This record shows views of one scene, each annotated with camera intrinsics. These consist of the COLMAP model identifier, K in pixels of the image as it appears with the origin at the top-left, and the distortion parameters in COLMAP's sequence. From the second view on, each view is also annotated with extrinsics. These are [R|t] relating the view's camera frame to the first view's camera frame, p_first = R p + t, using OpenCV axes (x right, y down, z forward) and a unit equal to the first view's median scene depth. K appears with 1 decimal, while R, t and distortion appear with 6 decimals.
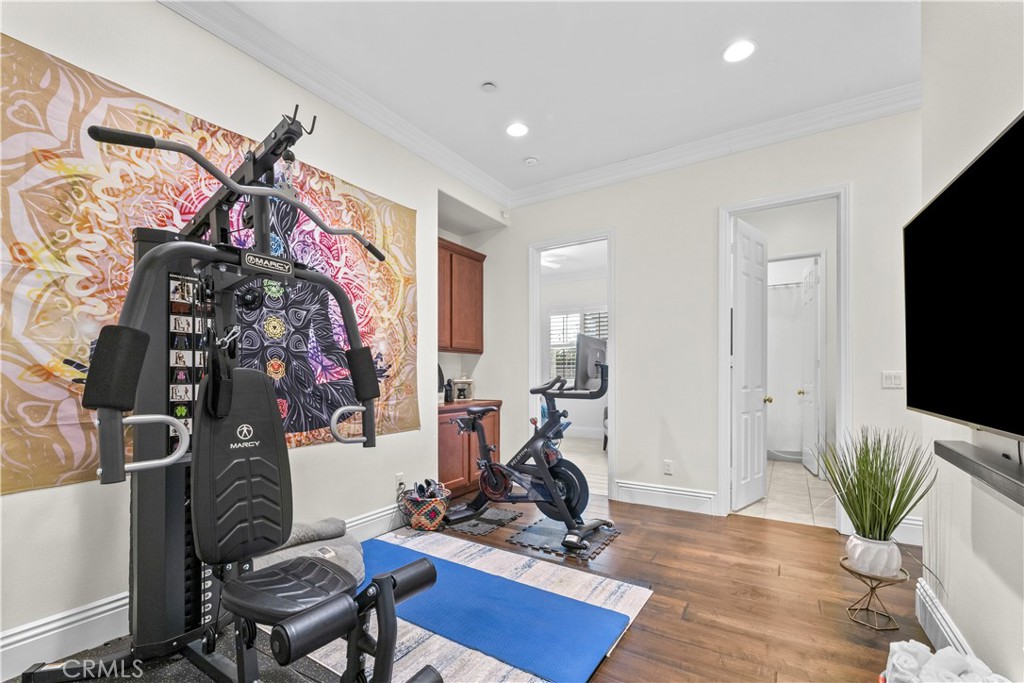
lens RADIAL K [[442.3, 0, 504.5], [0, 442.3, 377.0], [0, 0, 1]] dist [0.002819, 0.000034]
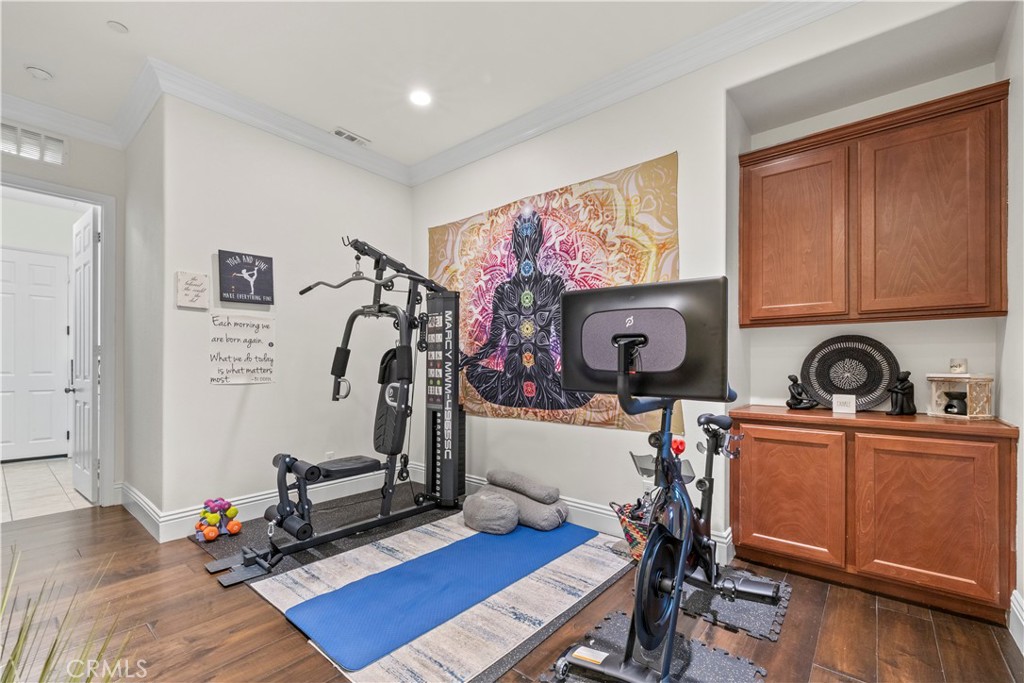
lens RADIAL K [[442.3, 0, 505.3], [0, 442.3, 362.5], [0, 0, 1]] dist [0.002819, 0.000034]
pose [[-0.120981, -0.003178, -0.992650, 0.773317], [-0.003171, 0.999991, -0.002815, -0.004593], [0.992650, 0.002808, -0.120990, 1.019853]]
